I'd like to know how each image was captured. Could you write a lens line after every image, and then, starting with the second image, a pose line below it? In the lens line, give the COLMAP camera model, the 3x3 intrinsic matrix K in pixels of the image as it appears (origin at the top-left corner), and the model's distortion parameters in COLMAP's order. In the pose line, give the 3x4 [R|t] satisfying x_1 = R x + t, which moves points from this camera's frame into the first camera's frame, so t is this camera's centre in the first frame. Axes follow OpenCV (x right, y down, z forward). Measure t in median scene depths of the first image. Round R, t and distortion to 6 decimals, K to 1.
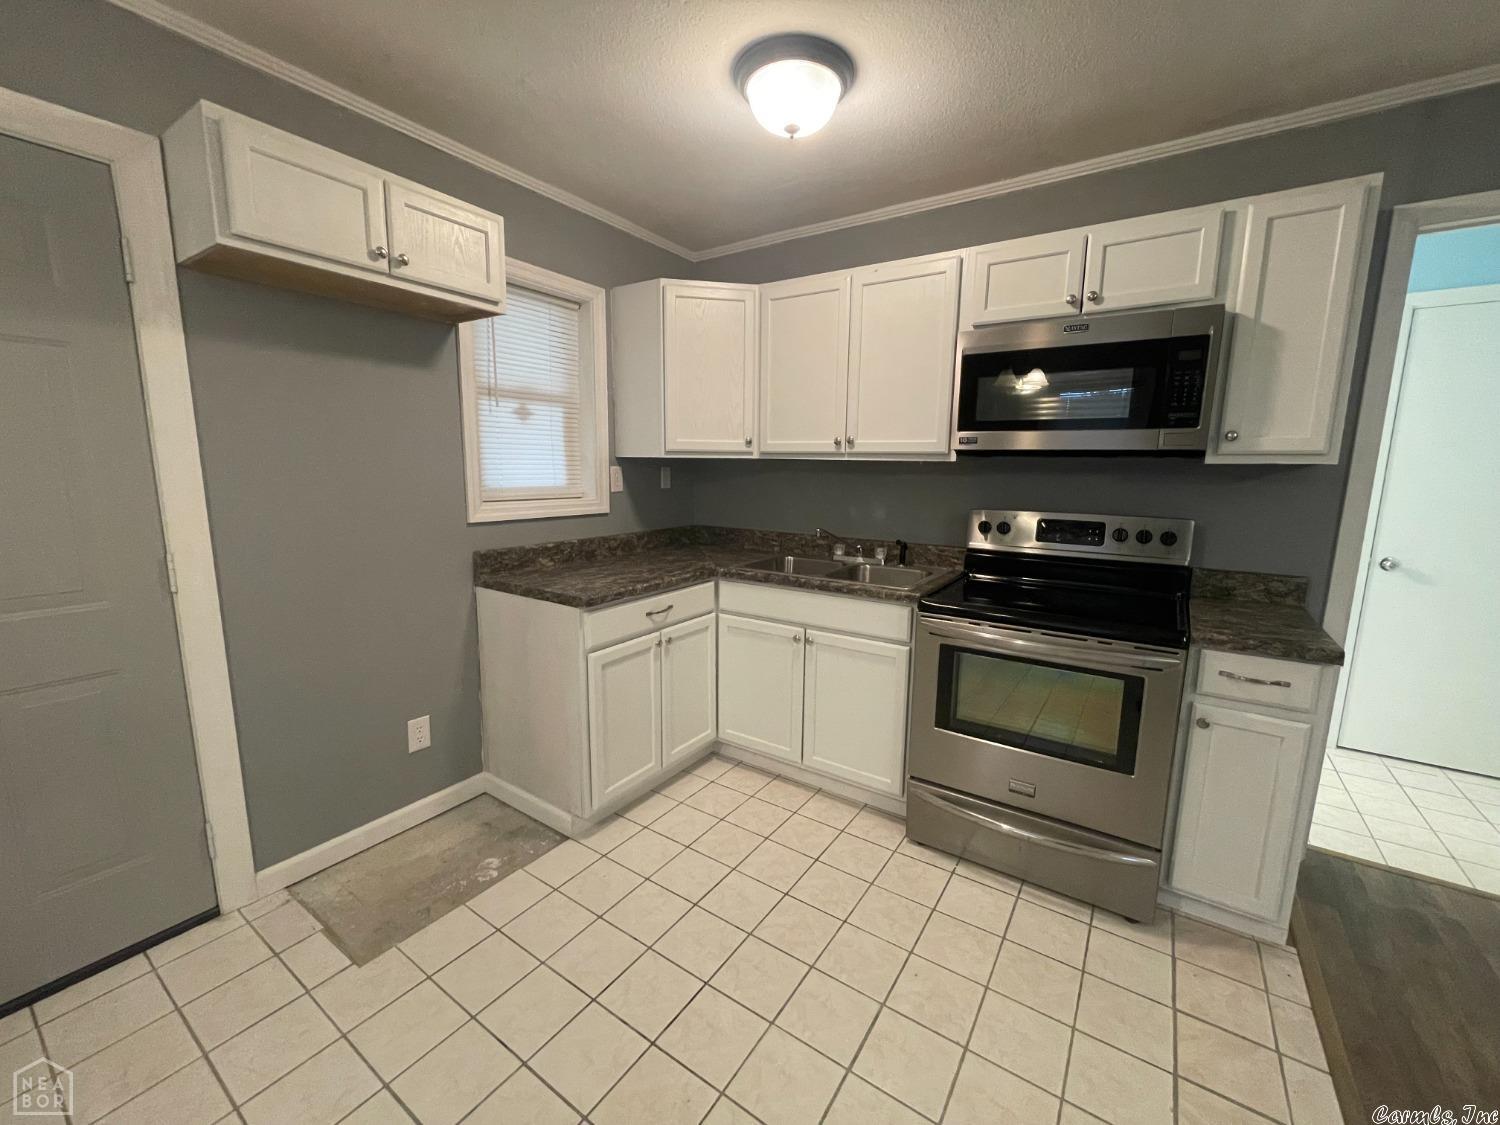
lens RADIAL K [[605.6, 0, 748.2], [0, 605.6, 559.9], [0, 0, 1]] dist [-0.003401, -0.000828]
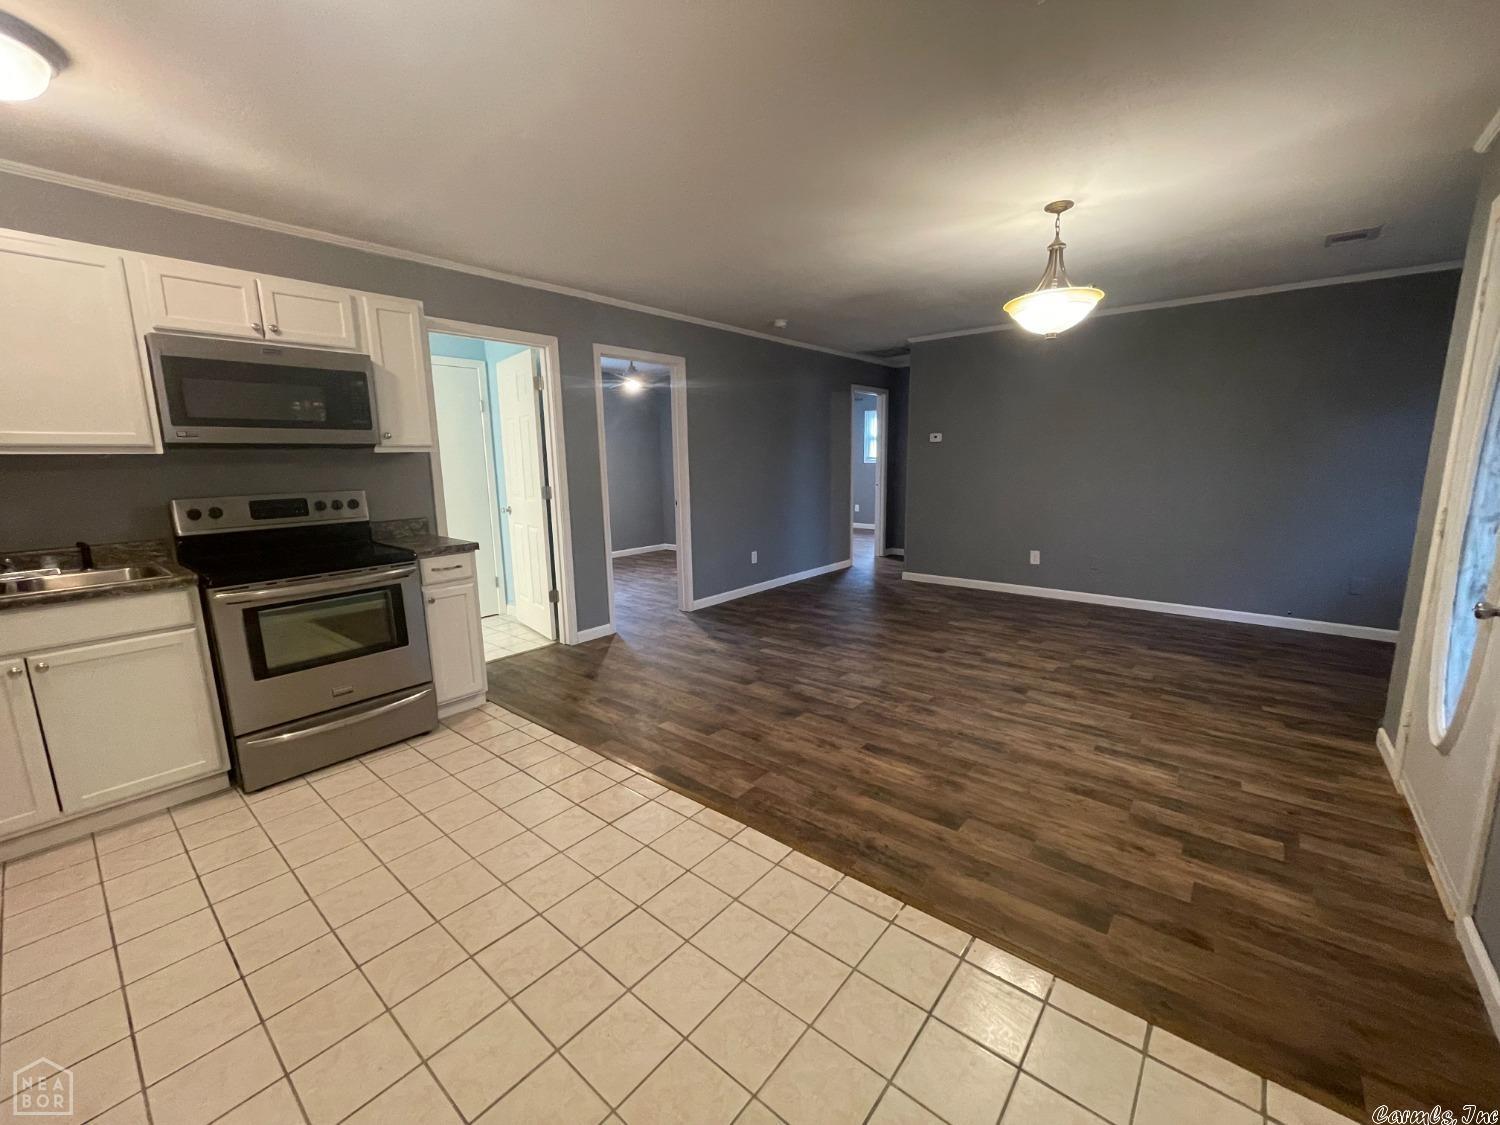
lens RADIAL K [[605.6, 0, 752.5], [0, 605.6, 562.1], [0, 0, 1]] dist [-0.003401, -0.000828]
pose [[0.093850, -0.183238, 0.978579, -0.714691], [0.173649, 0.970863, 0.165139, 0.028701], [-0.980326, 0.154431, 0.122934, -0.120718]]
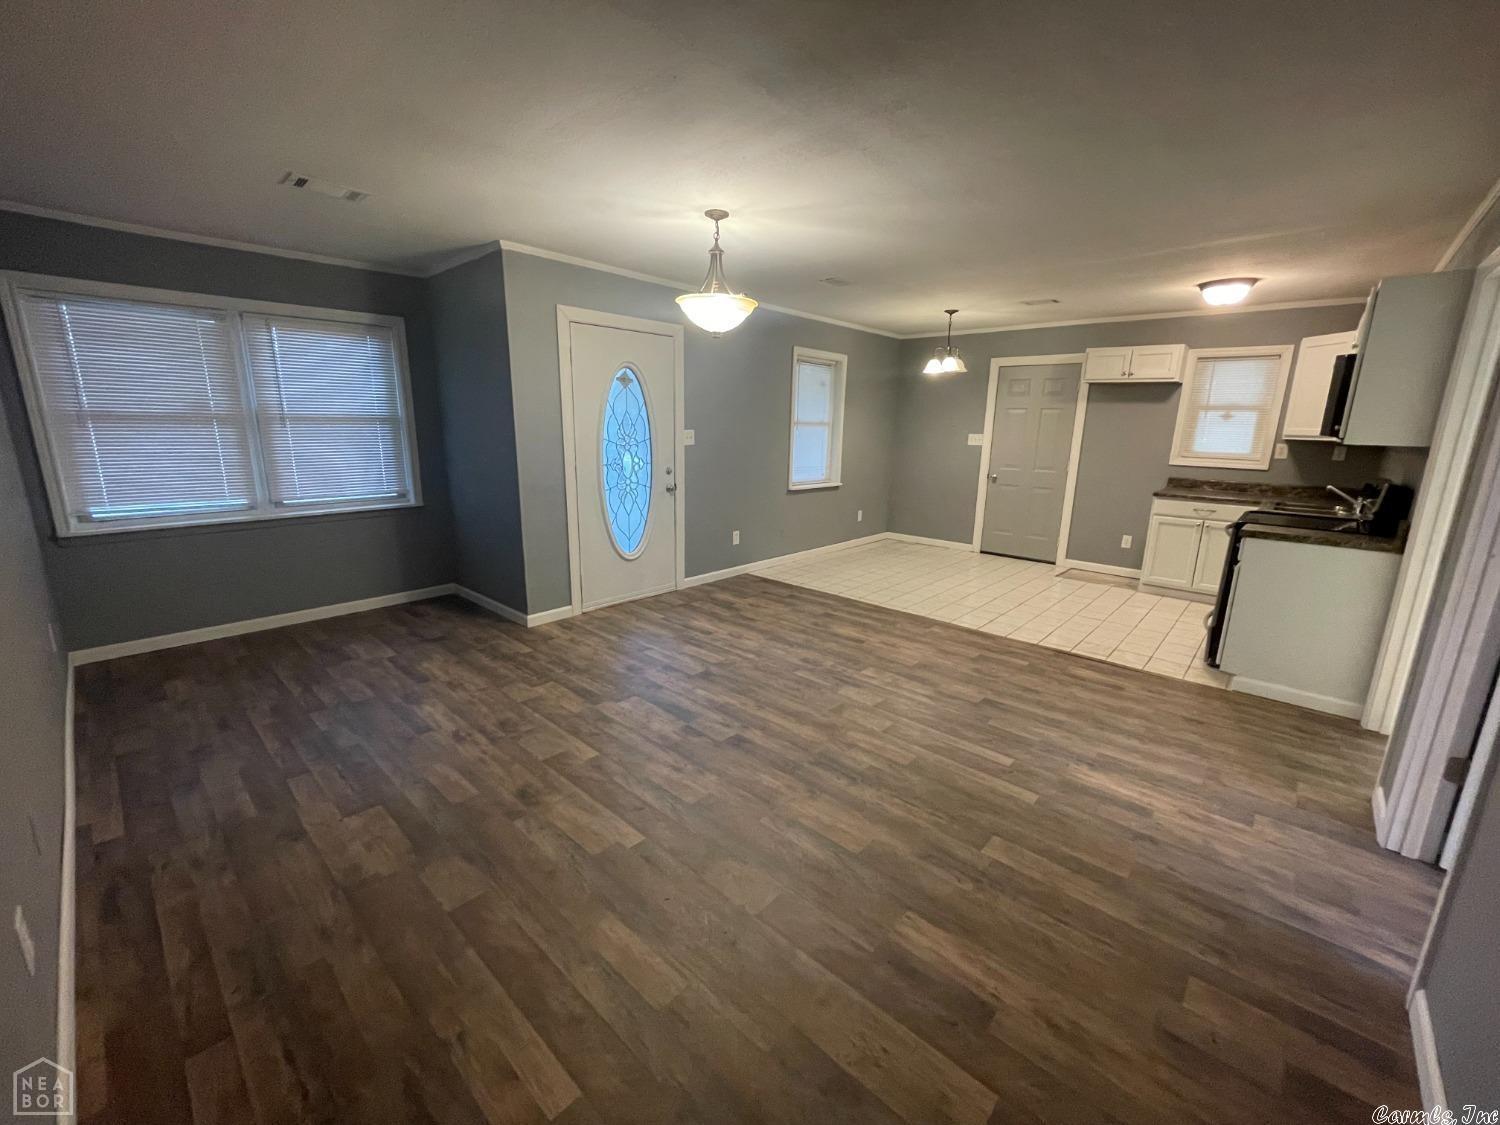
lens RADIAL K [[605.6, 0, 753.8], [0, 605.6, 562.7], [0, 0, 1]] dist [-0.003401, -0.000828]
pose [[-0.137588, 0.208009, -0.968402, 2.505192], [-0.176742, 0.956853, 0.230639, 0.057495], [0.974593, 0.202890, -0.094888, -0.353813]]
